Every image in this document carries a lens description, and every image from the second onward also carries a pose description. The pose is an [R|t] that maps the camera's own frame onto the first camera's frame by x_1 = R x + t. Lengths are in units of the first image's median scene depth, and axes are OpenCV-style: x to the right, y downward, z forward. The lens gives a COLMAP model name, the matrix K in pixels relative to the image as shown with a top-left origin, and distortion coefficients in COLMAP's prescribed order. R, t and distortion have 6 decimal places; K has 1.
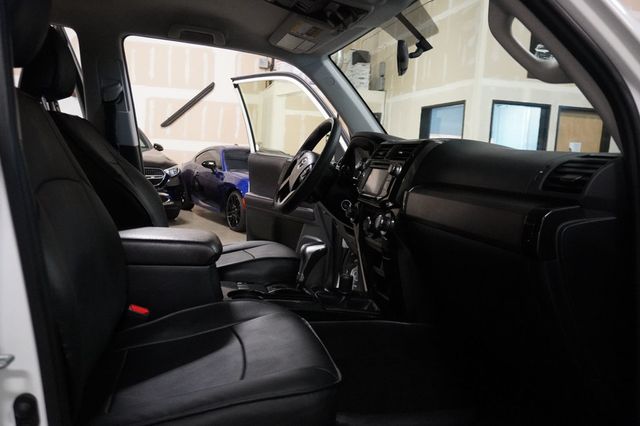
lens RADIAL K [[527.2, 0, 320.0], [0, 527.2, 213.0], [0, 0, 1]] dist [-0.004101, -0.000100]
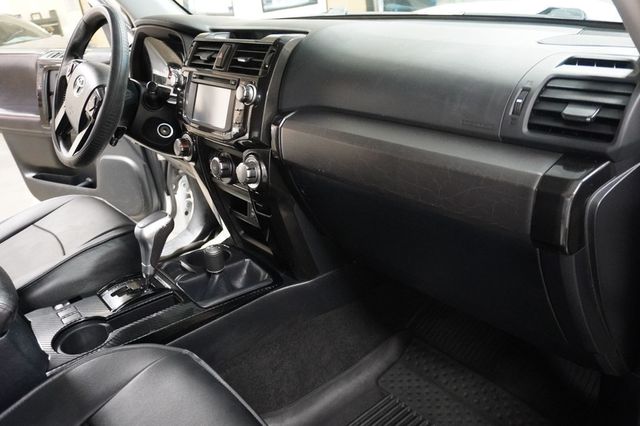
lens RADIAL K [[527.2, 0, 320.0], [0, 527.2, 213.0], [0, 0, 1]] dist [-0.004101, -0.000100]
pose [[0.890539, -0.324152, 0.319164, -0.035303], [0.205793, 0.912775, 0.352833, -0.156502], [-0.405696, -0.248530, 0.879570, 0.333036]]
